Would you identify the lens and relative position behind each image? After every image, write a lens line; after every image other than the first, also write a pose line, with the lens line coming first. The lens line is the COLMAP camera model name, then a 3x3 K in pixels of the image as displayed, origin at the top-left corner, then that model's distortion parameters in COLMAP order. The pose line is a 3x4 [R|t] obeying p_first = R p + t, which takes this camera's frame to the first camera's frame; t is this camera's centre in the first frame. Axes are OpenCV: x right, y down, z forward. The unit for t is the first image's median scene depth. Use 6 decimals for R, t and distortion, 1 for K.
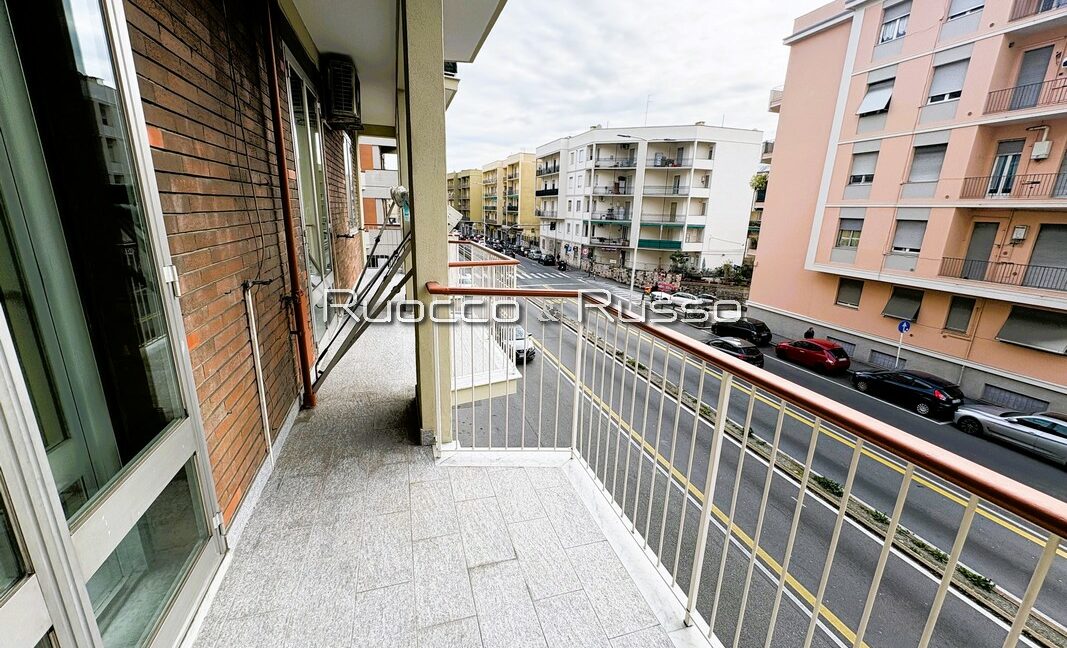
lens RADIAL K [[425.1, 0, 533.5], [0, 425.1, 324.0], [0, 0, 1]] dist [-0.000440, 0.000058]
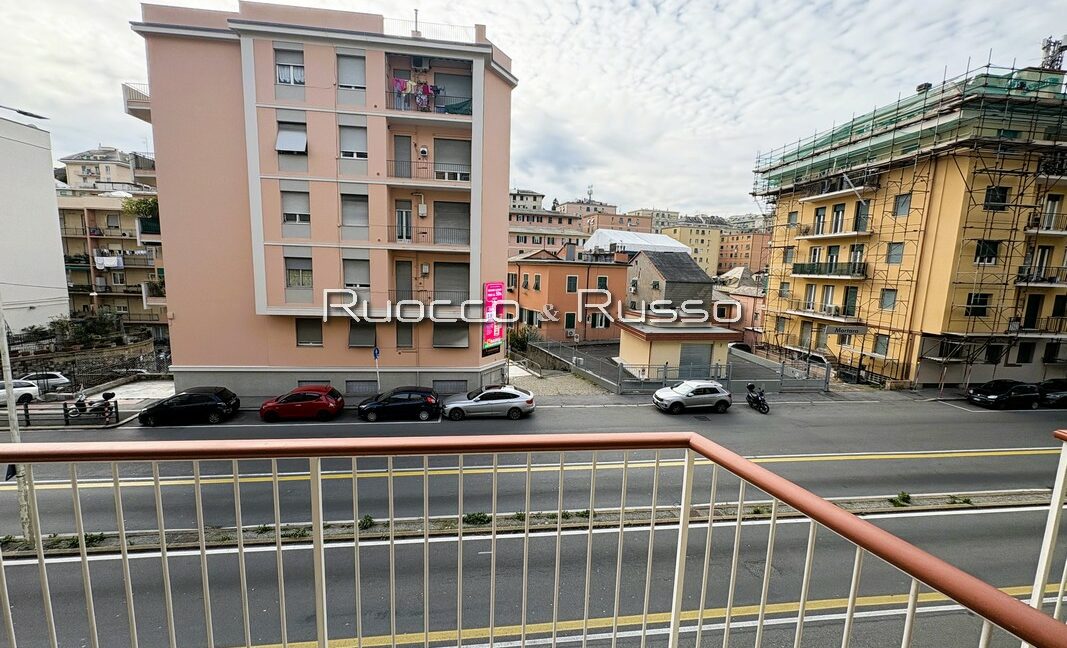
lens RADIAL K [[425.1, 0, 533.5], [0, 425.1, 324.0], [0, 0, 1]] dist [-0.000440, 0.000058]
pose [[0.184736, -0.160041, 0.969670, -0.124545], [0.229052, 0.966492, 0.115879, -0.101433], [-0.955724, 0.200697, 0.215203, 0.343298]]
